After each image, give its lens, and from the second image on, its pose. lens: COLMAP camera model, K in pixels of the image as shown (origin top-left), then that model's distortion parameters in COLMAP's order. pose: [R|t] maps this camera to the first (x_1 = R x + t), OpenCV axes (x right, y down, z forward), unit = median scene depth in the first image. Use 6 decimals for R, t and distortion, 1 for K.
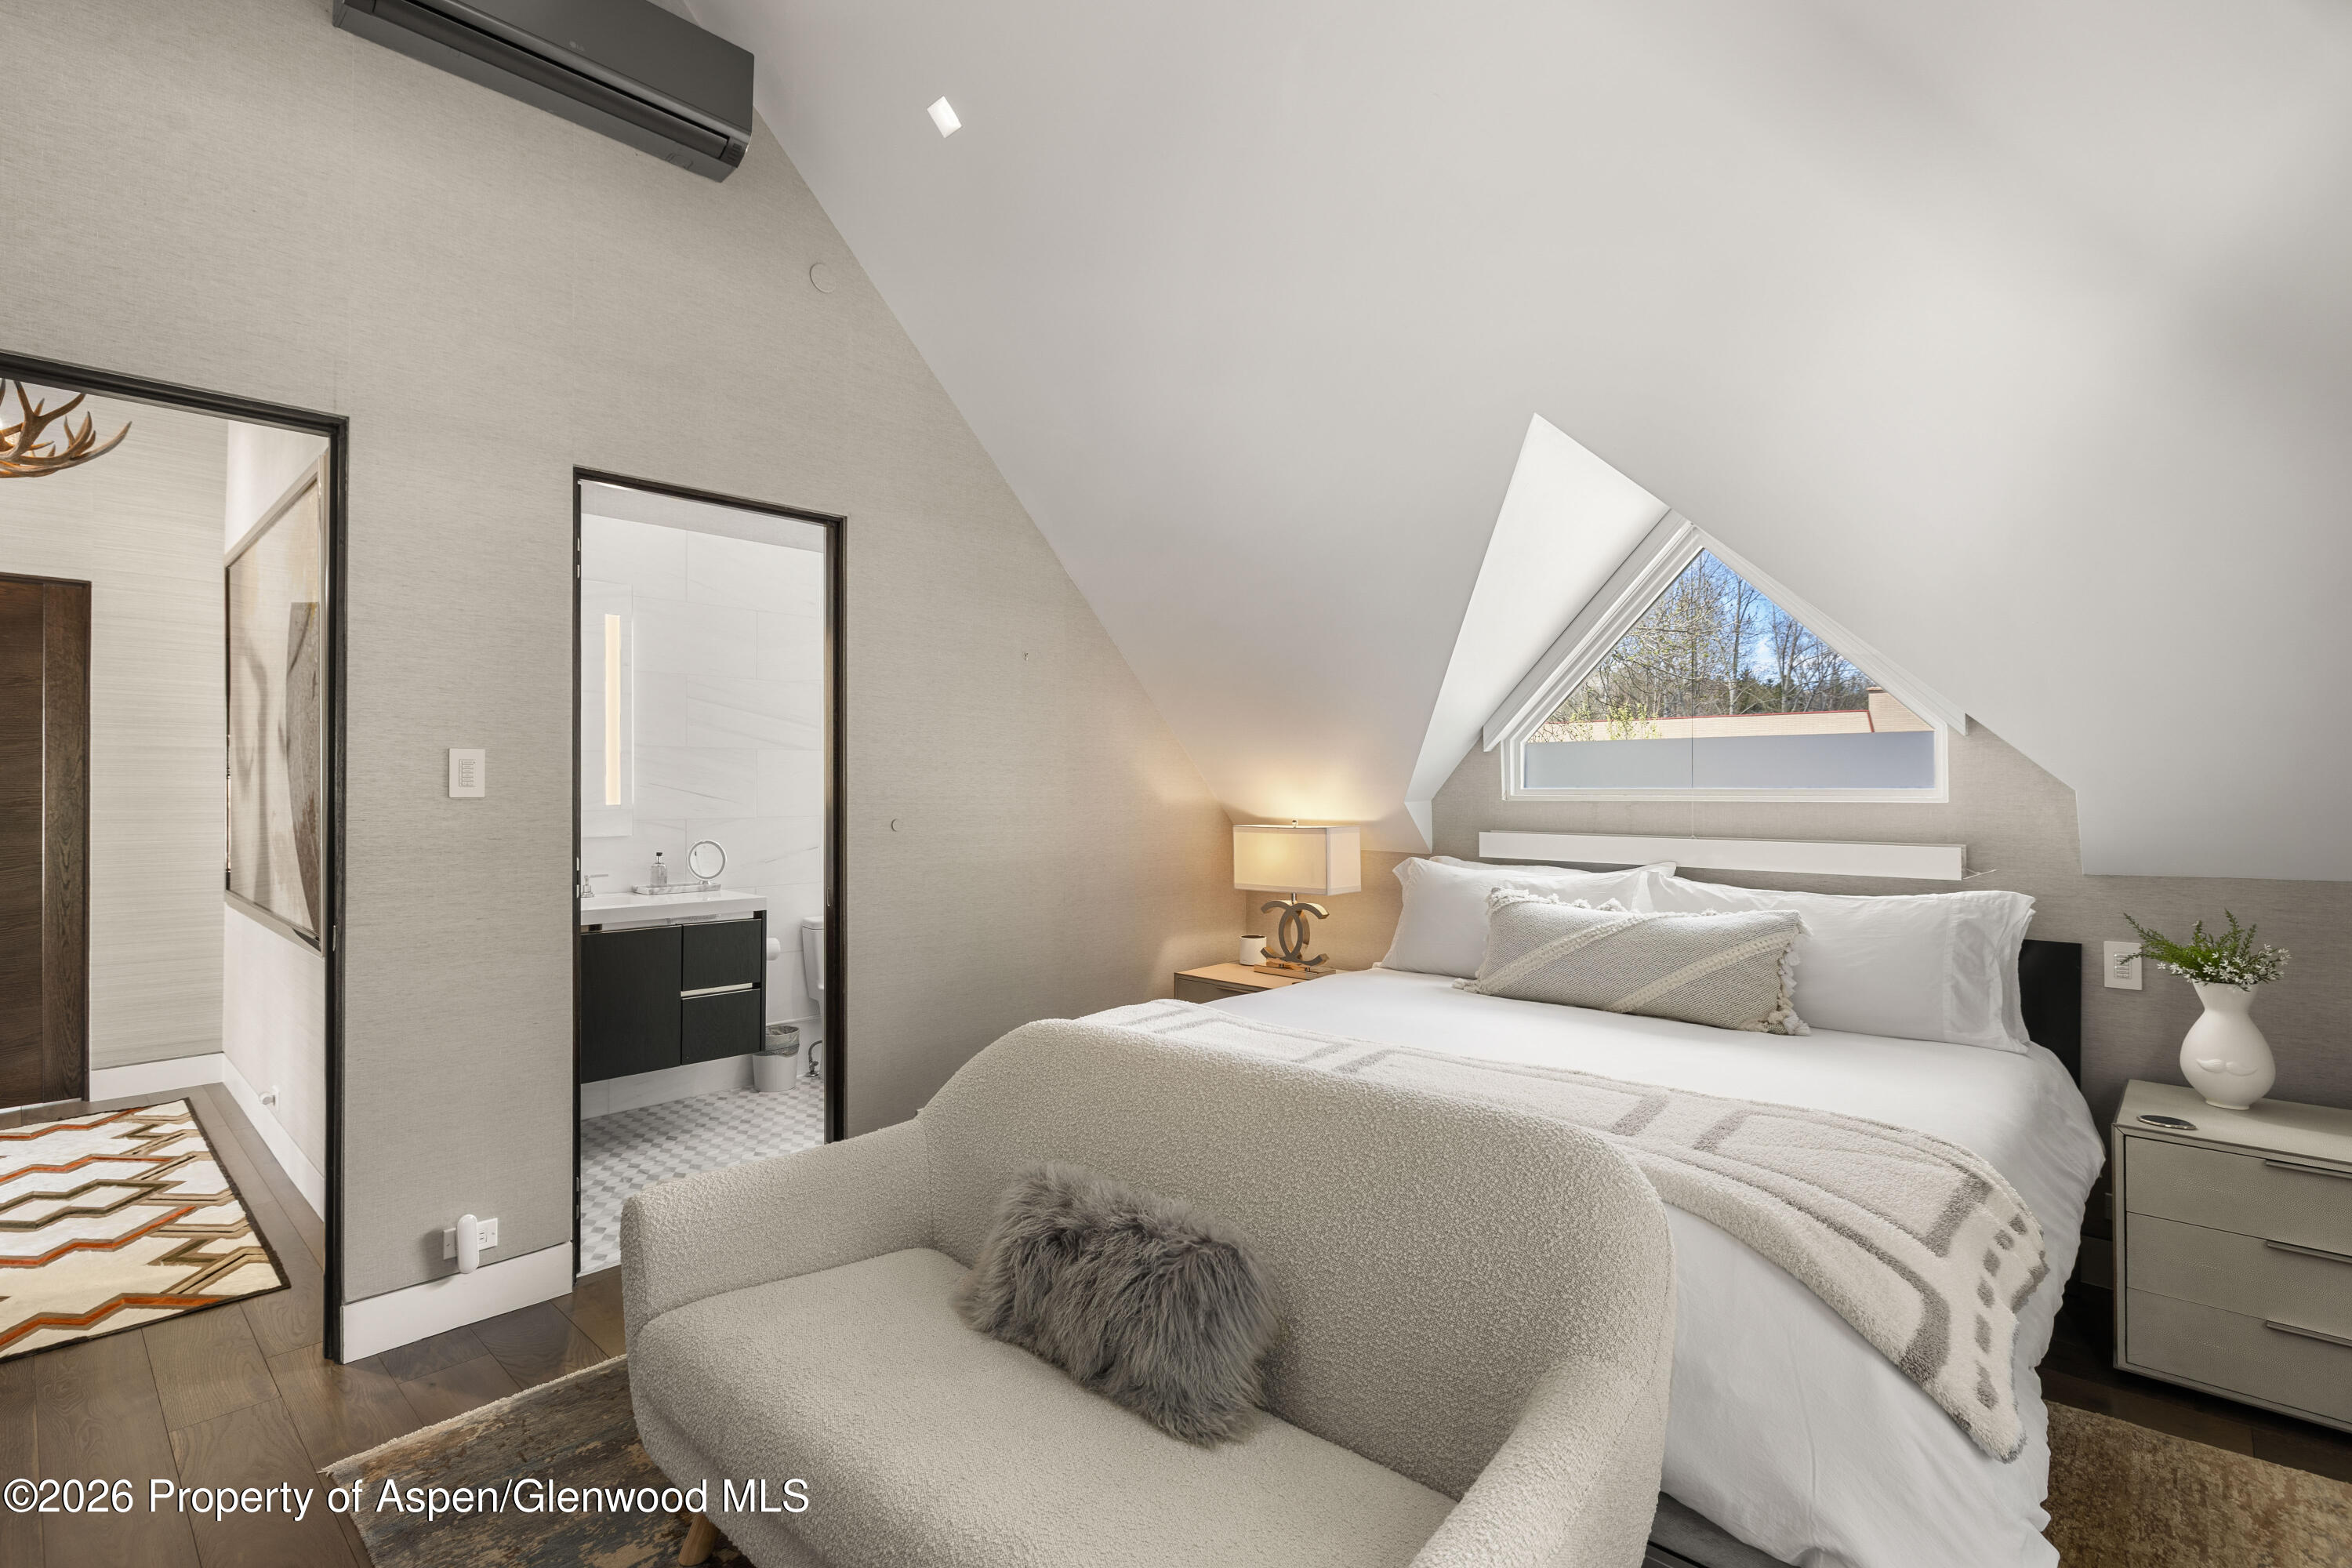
lens RADIAL K [[1094.5, 0, 1176.0], [0, 1094.5, 784.0], [0, 0, 1]] dist [0.001021, 0.000126]
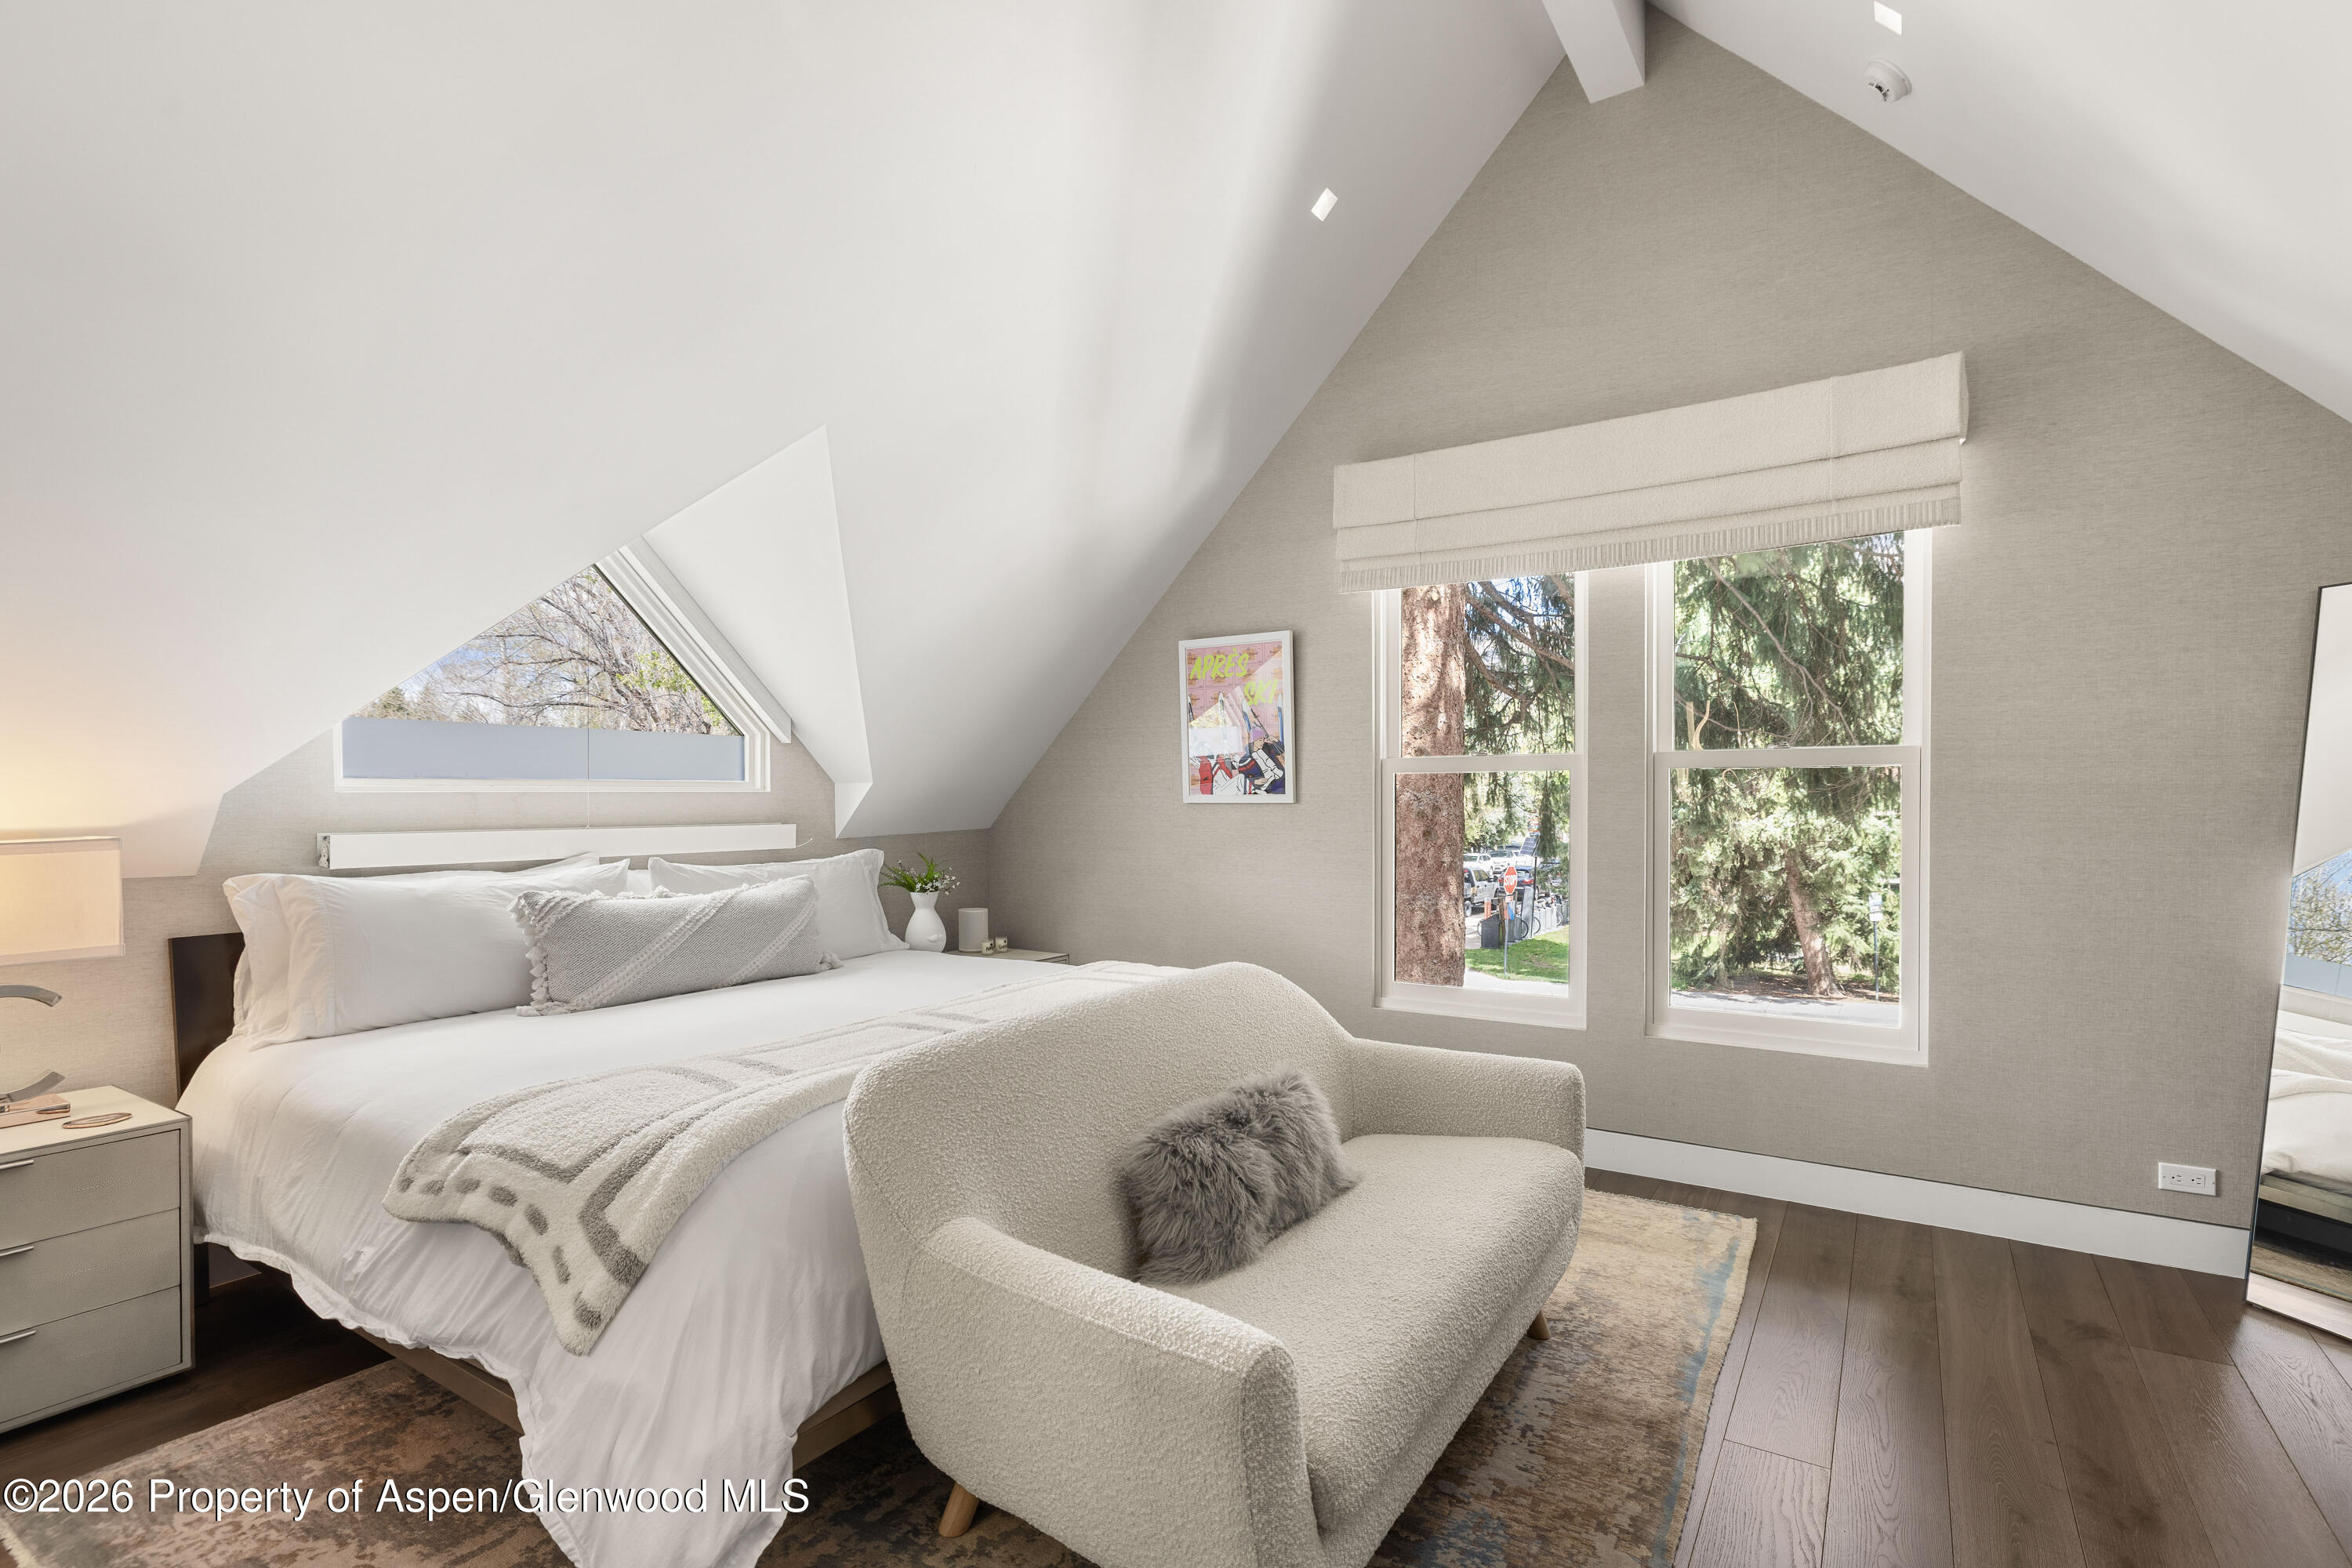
lens RADIAL K [[1094.5, 0, 1176.0], [0, 1094.5, 784.0], [0, 0, 1]] dist [0.001021, 0.000126]
pose [[-0.174793, 0.000636, 0.984605, -0.729363], [-0.013385, 0.999906, -0.003022, 0.004618], [-0.984514, -0.013707, -0.174768, 0.760992]]
